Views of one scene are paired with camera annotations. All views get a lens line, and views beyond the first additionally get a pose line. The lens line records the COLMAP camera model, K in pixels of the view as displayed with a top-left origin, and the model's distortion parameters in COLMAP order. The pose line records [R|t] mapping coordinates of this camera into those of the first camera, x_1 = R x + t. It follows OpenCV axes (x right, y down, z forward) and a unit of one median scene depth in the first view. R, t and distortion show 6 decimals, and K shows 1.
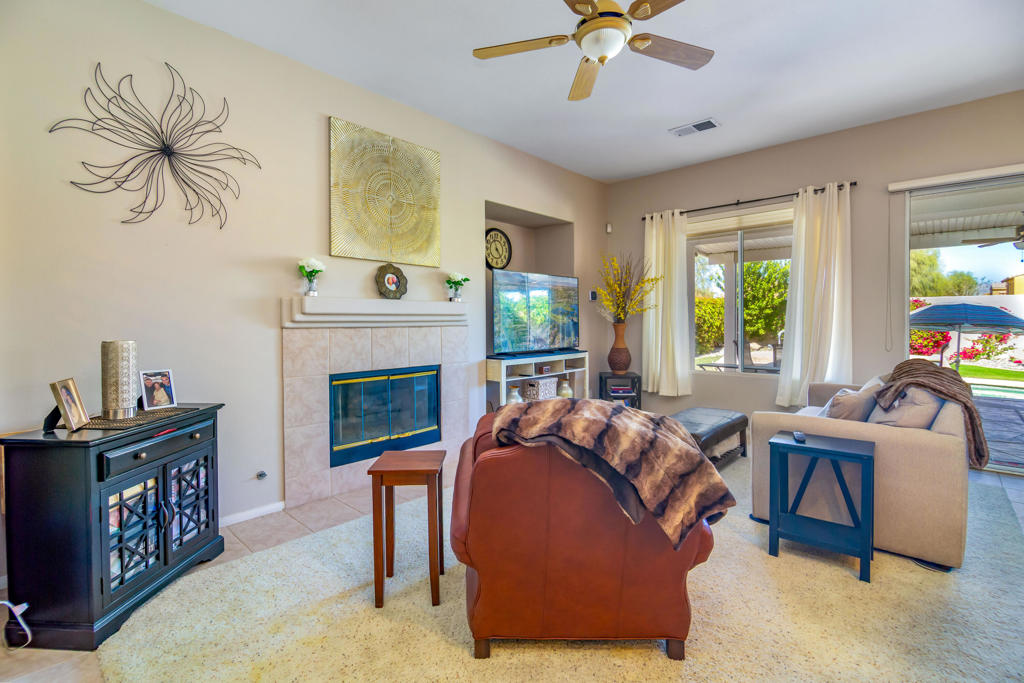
lens RADIAL K [[457.2, 0, 503.4], [0, 457.2, 327.9], [0, 0, 1]] dist [-0.013890, -0.000107]
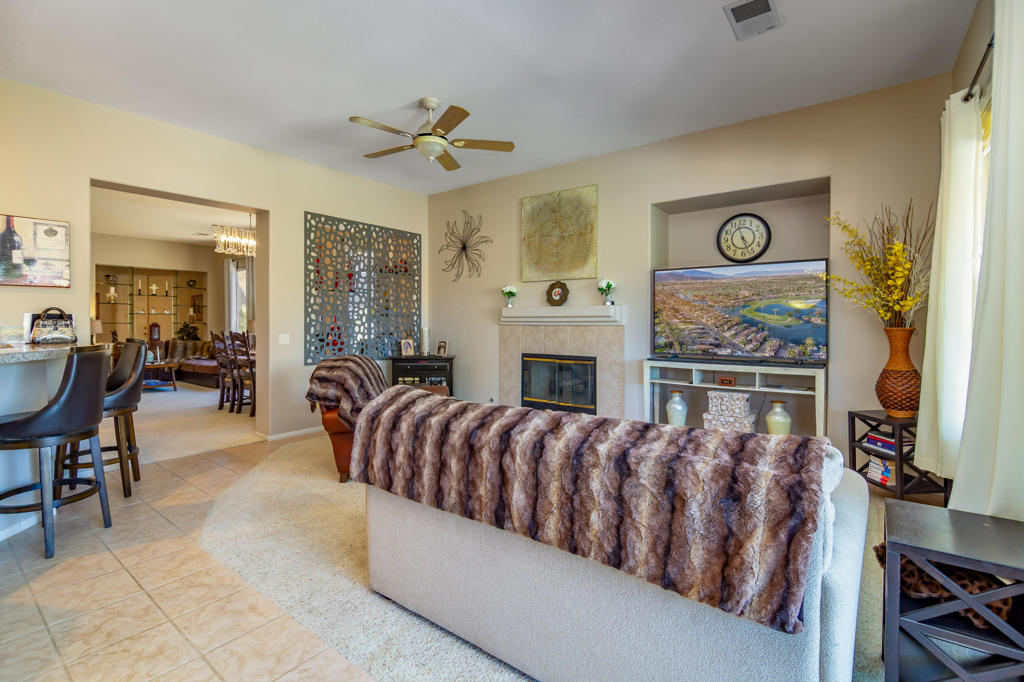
lens RADIAL K [[476.2, 0, 516.5], [0, 476.2, 323.1], [0, 0, 1]] dist [-0.001210, -0.000265]
pose [[0.113393, 0.009525, -0.993504, 1.198787], [-0.015358, 0.999851, 0.007833, -0.018784], [0.993431, 0.014370, 0.113523, 0.694705]]
